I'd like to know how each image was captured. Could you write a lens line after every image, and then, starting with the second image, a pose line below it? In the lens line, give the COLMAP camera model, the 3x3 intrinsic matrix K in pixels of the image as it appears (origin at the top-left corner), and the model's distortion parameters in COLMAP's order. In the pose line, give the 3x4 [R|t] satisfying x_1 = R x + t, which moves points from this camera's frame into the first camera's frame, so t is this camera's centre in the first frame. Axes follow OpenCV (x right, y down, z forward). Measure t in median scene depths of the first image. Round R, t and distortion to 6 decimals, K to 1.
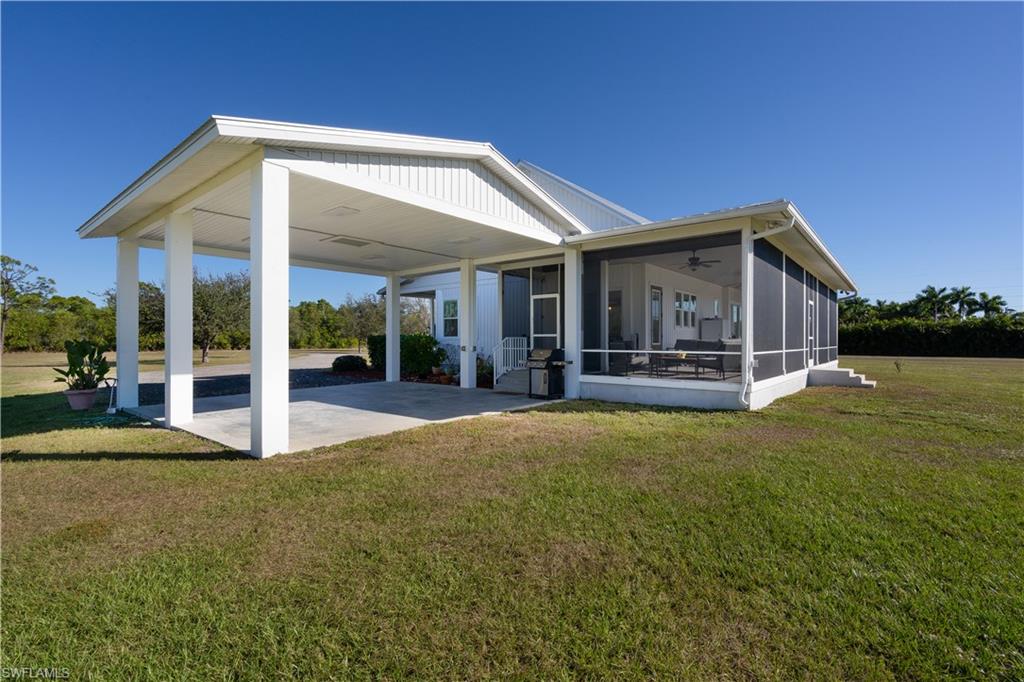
lens RADIAL K [[470.6, 0, 501.0], [0, 470.6, 341.3], [0, 0, 1]] dist [-0.012279, 0.000947]
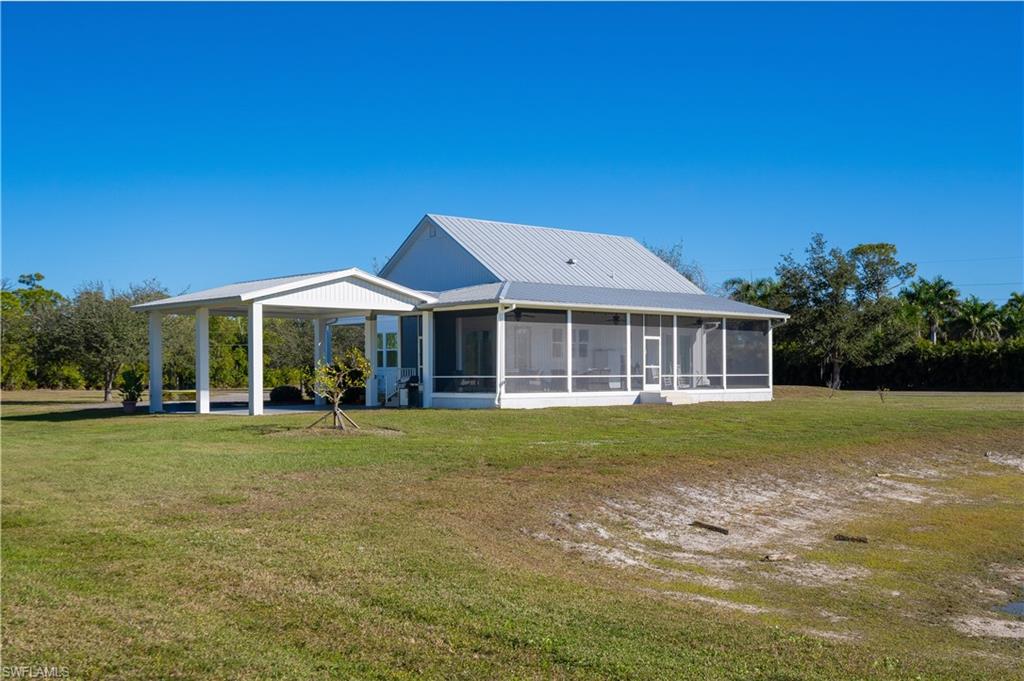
lens RADIAL K [[1129.5, 0, 512.0], [0, 1129.5, 340.5], [0, 0, 1]] dist [0.006781, -0.005747]
pose [[0.993856, -0.008967, -0.110316, 0.850776], [0.005706, 0.999538, -0.029838, 0.012995], [0.110533, 0.029025, 0.993449, -2.675013]]
